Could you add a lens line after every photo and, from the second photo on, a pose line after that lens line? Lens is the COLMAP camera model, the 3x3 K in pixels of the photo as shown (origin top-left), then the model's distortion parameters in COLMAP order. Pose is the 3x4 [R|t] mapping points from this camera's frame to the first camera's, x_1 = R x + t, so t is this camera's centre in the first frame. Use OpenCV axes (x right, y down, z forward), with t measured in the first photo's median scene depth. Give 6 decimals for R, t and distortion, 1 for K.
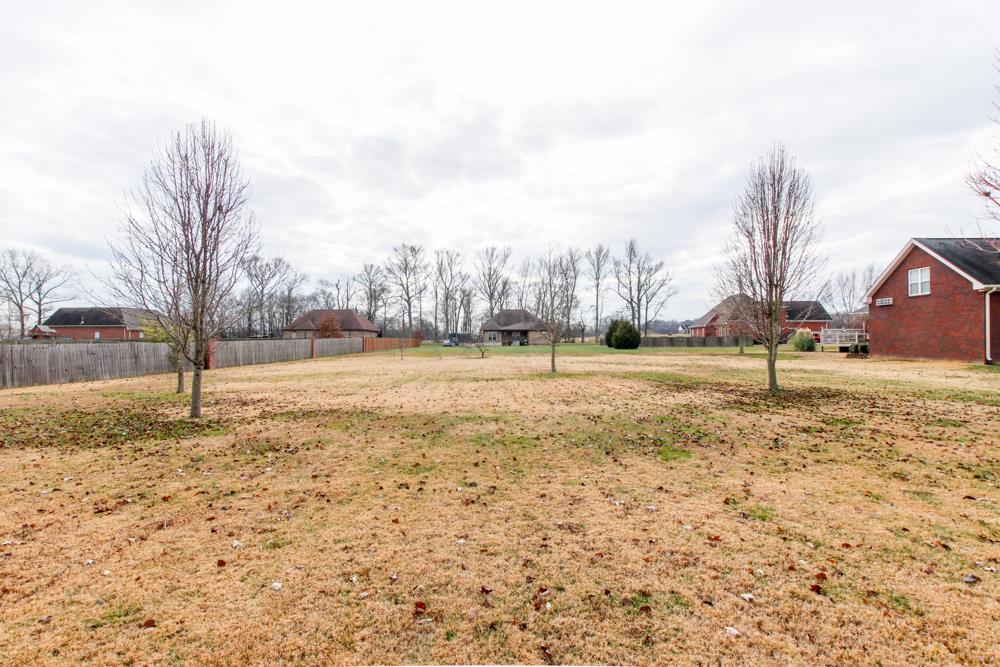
lens RADIAL K [[457.7, 0, 478.7], [0, 457.7, 337.8], [0, 0, 1]] dist [0.002402, 0.000126]
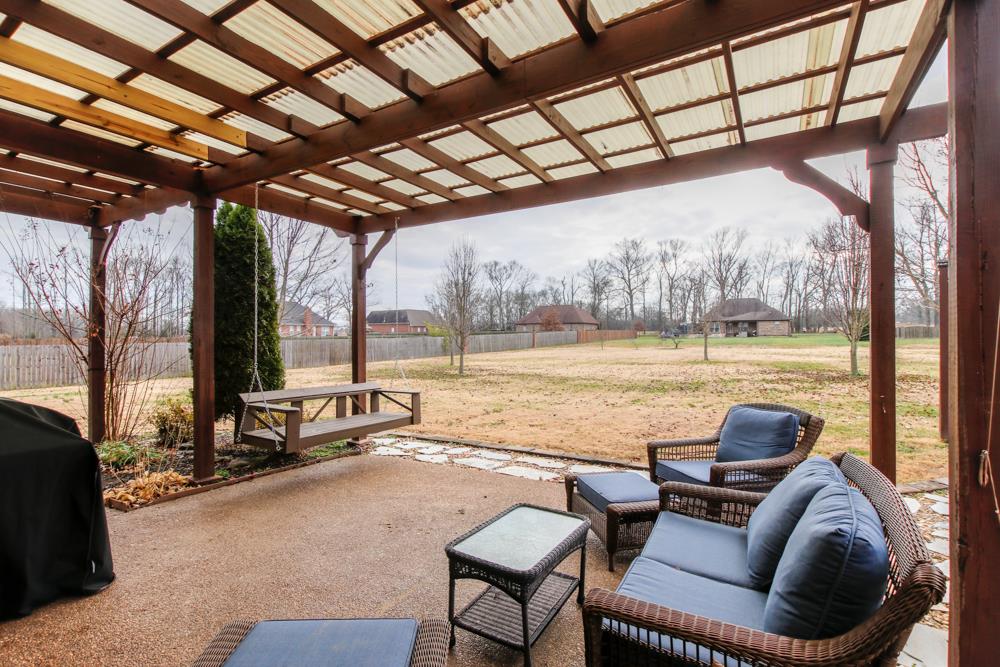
lens RADIAL K [[457.7, 0, 478.7], [0, 457.7, 337.8], [0, 0, 1]] dist [0.002402, 0.000126]
pose [[0.880408, -0.001515, -0.474214, 0.051018], [0.010700, 0.999804, 0.016670, -0.003030], [0.474096, -0.019751, 0.880252, -0.091721]]
